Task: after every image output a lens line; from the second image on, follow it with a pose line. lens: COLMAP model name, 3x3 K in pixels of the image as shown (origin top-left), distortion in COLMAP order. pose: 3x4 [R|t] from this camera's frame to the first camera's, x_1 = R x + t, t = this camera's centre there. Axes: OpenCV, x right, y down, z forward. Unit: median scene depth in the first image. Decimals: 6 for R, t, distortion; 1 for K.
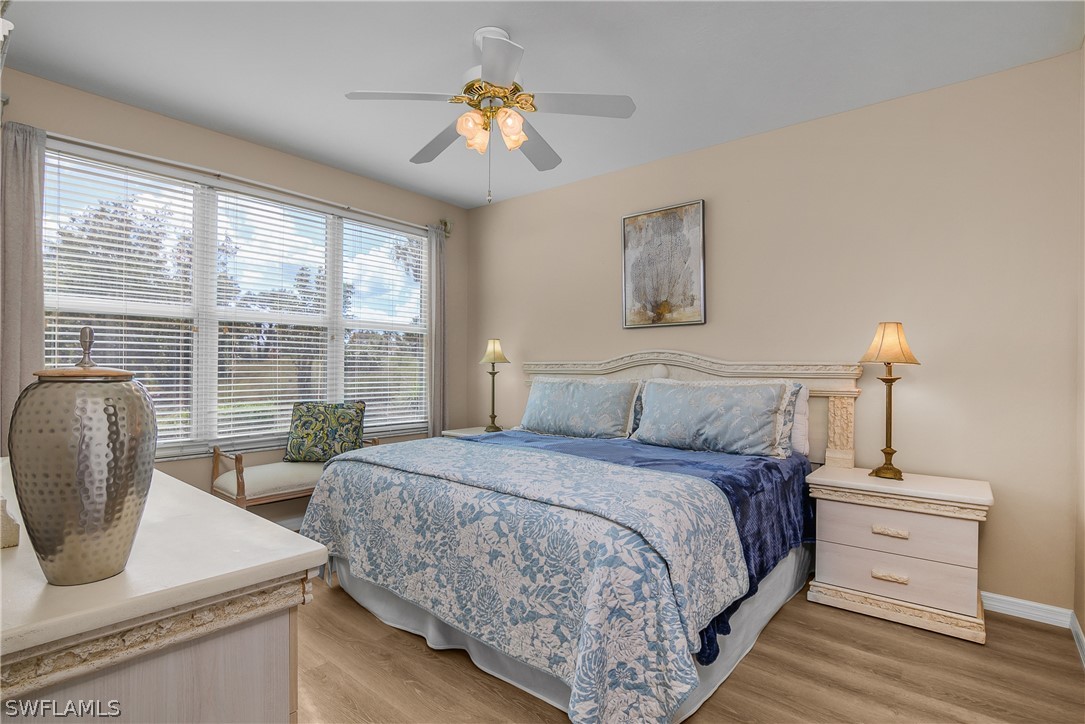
lens RADIAL K [[530.8, 0, 537.5], [0, 530.8, 364.1], [0, 0, 1]] dist [-0.022759, 0.002283]
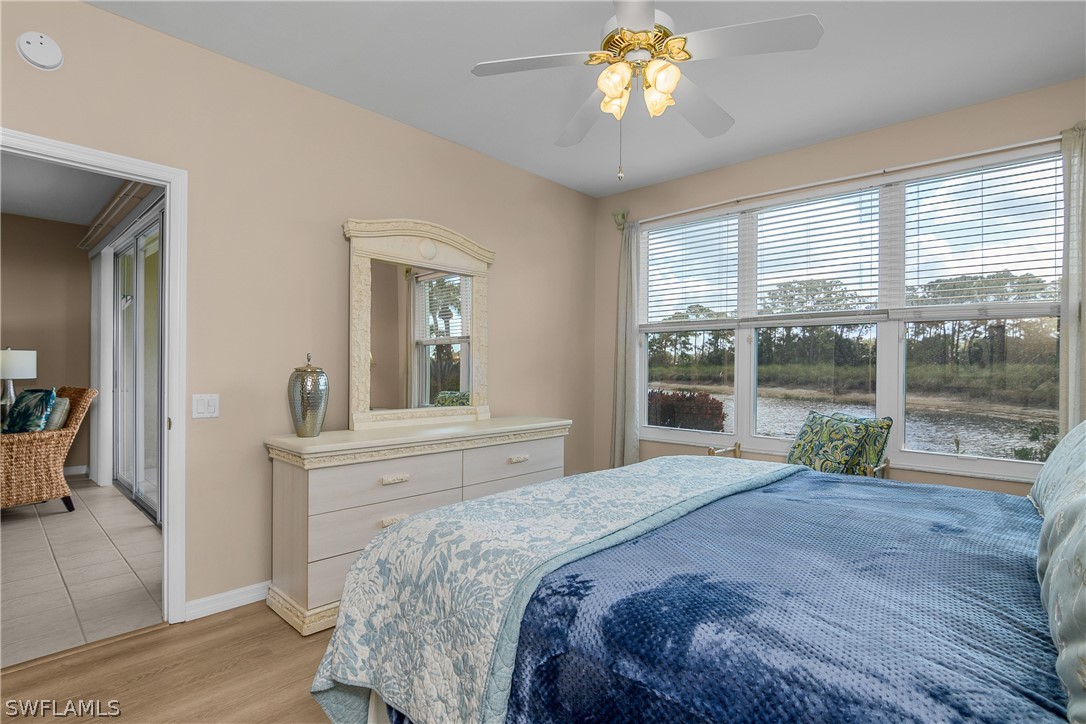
lens RADIAL K [[531.3, 0, 538.0], [0, 531.3, 364.1], [0, 0, 1]] dist [-0.022759, 0.002283]
pose [[-0.054172, -0.013803, -0.998436, 0.505760], [-0.004117, 0.999899, -0.013599, 0.007074], [0.998523, 0.003374, -0.054223, 0.590113]]
